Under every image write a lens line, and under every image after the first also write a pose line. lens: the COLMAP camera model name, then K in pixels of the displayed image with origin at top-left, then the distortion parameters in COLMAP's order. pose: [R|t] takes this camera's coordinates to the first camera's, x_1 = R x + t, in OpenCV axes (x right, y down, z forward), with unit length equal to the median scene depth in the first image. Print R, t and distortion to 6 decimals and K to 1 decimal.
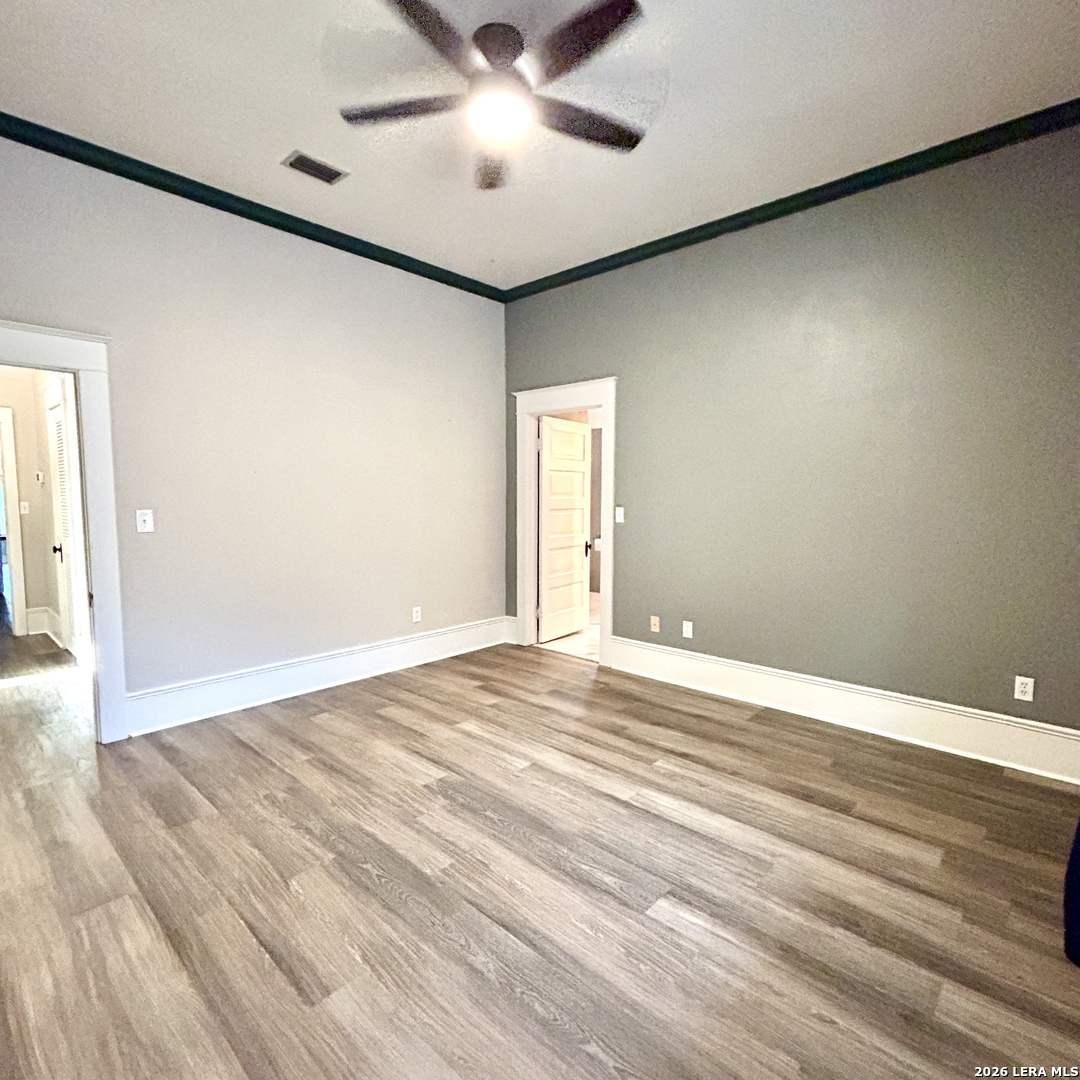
lens RADIAL K [[587.2, 0, 541.5], [0, 587.2, 540.0], [0, 0, 1]] dist [-0.002011, 0.003835]
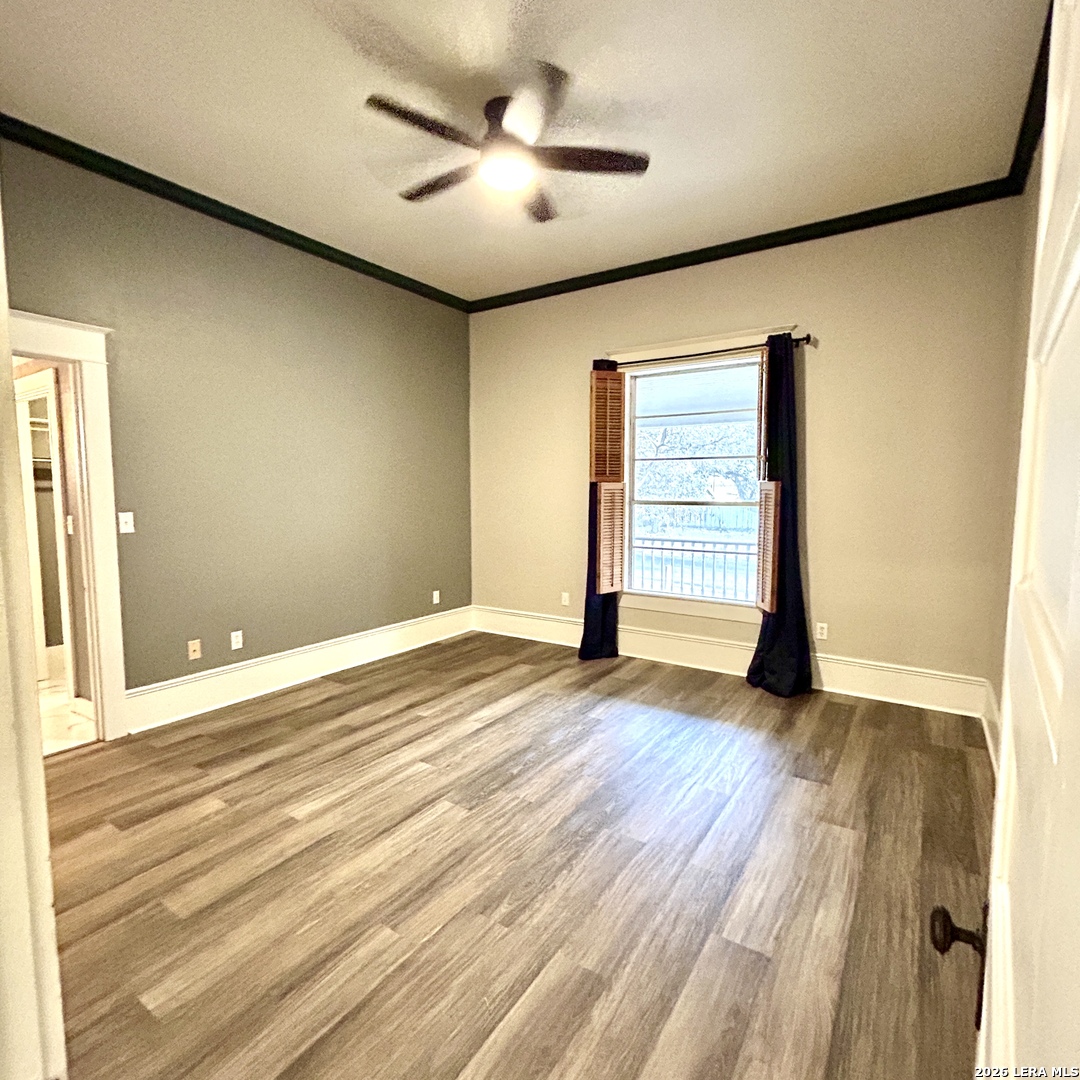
lens RADIAL K [[583.9, 0, 548.3], [0, 583.9, 540.2], [0, 0, 1]] dist [-0.000506, -0.001218]
pose [[-0.166281, -0.088322, 0.982115, -0.955319], [0.075604, 0.991907, 0.102003, -0.079188], [-0.983176, 0.091212, -0.158258, 0.862332]]
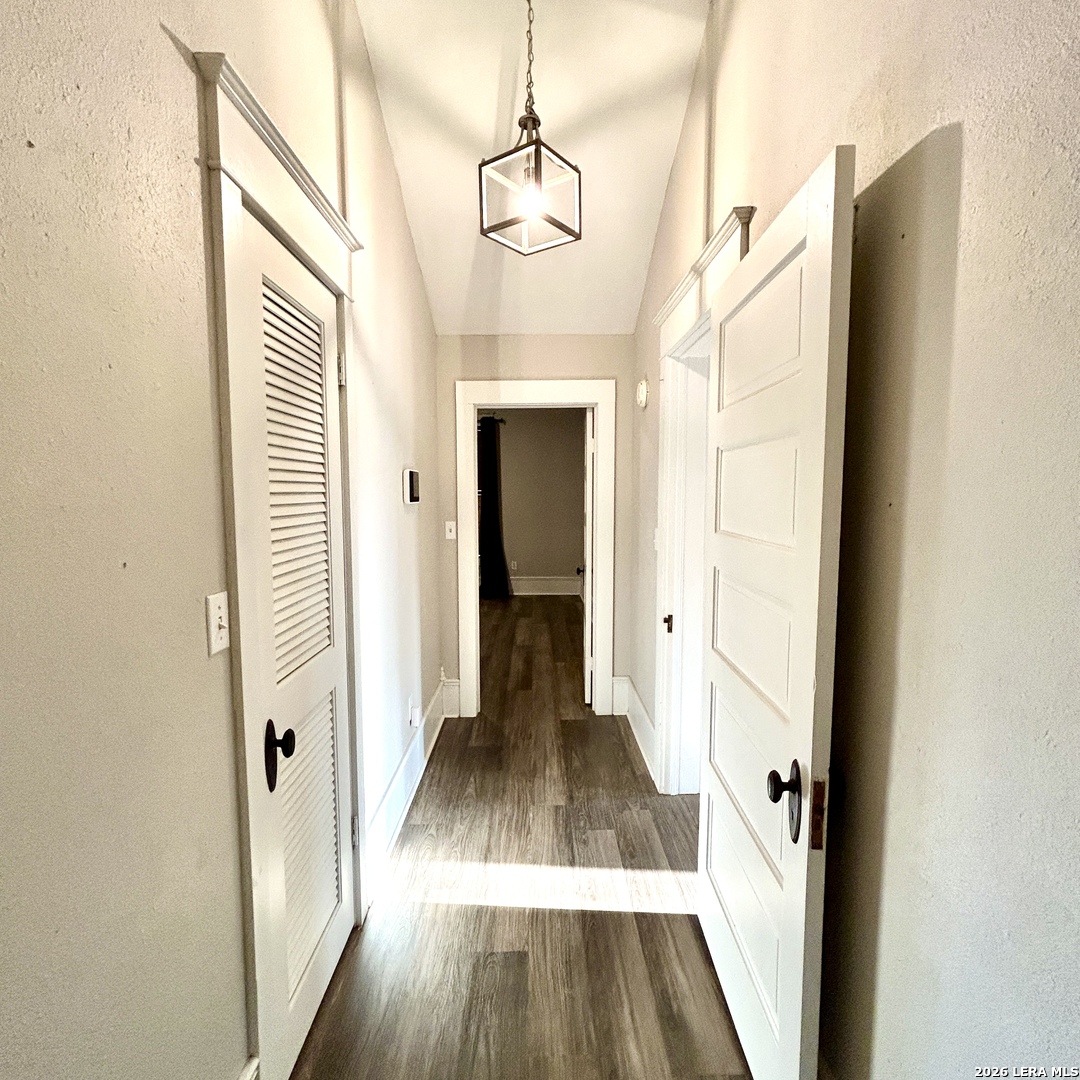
lens RADIAL K [[587.2, 0, 541.5], [0, 587.2, 540.0], [0, 0, 1]] dist [-0.002011, 0.003835]
pose [[-0.689991, -0.062294, 0.721132, -1.761951], [0.058389, 0.988253, 0.141236, -0.171566], [-0.721459, 0.139557, -0.678248, 1.743620]]
